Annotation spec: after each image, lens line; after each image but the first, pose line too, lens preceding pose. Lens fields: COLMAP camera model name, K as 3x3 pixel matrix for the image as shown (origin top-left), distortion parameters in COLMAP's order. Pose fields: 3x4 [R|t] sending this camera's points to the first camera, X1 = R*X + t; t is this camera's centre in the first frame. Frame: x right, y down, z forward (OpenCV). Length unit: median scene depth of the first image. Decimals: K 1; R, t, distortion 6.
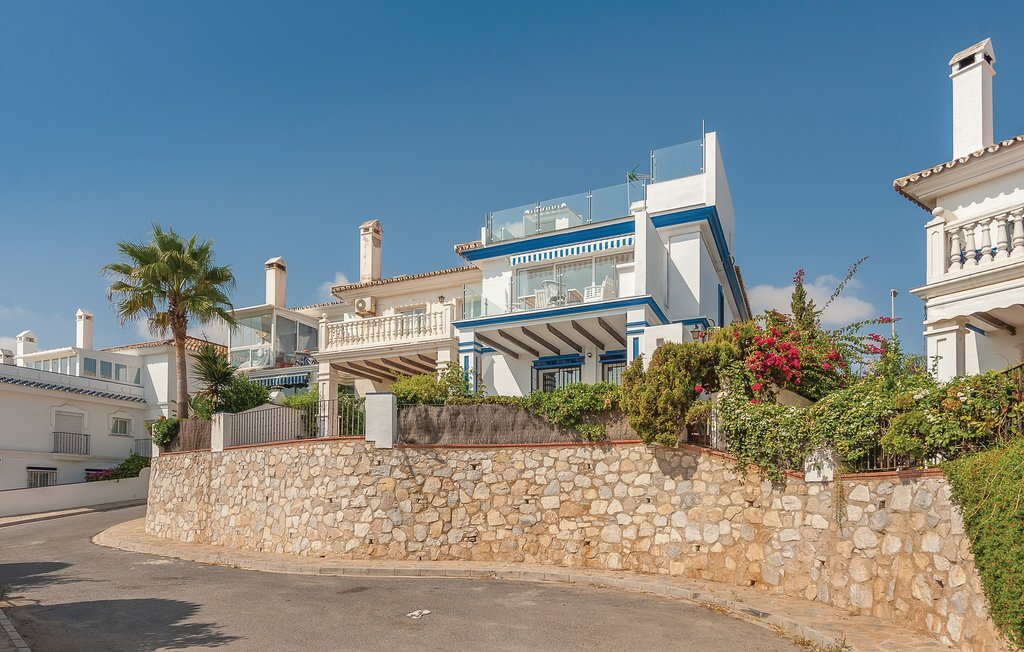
lens RADIAL K [[599.6, 0, 512.0], [0, 599.6, 326.0], [0, 0, 1]] dist [0.006831, 0.000786]
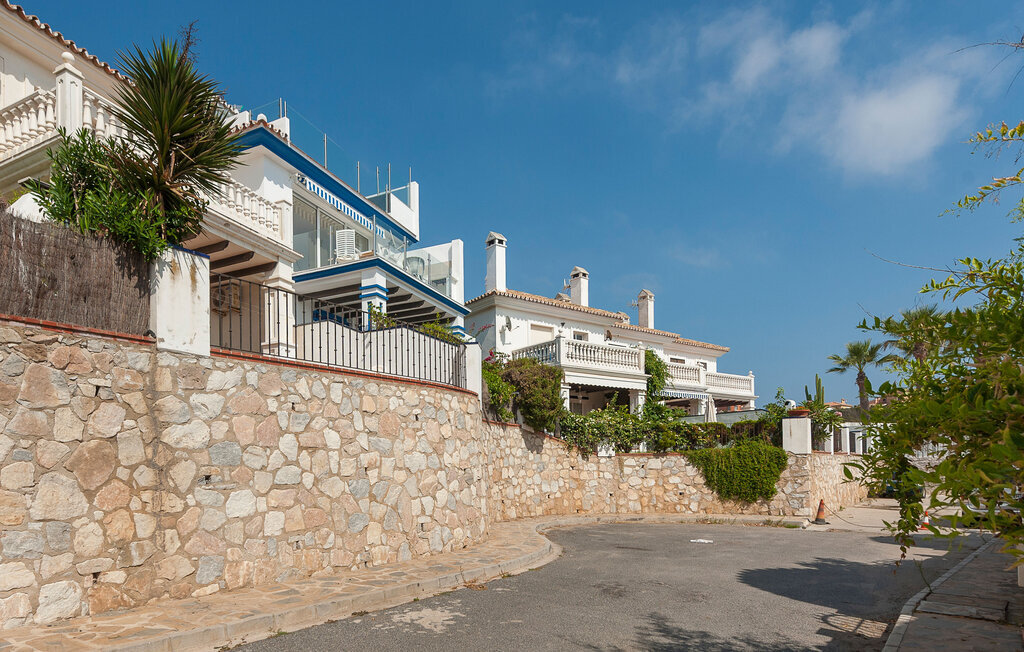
lens RADIAL K [[535.2, 0, 512.0], [0, 535.2, 326.0], [0, 0, 1]] dist [0.000069, 0.000122]
pose [[-0.008926, 0.247865, 0.968753, -1.135366], [-0.265989, 0.933301, -0.241245, 0.303635], [-0.963935, -0.259831, 0.057599, 1.083950]]
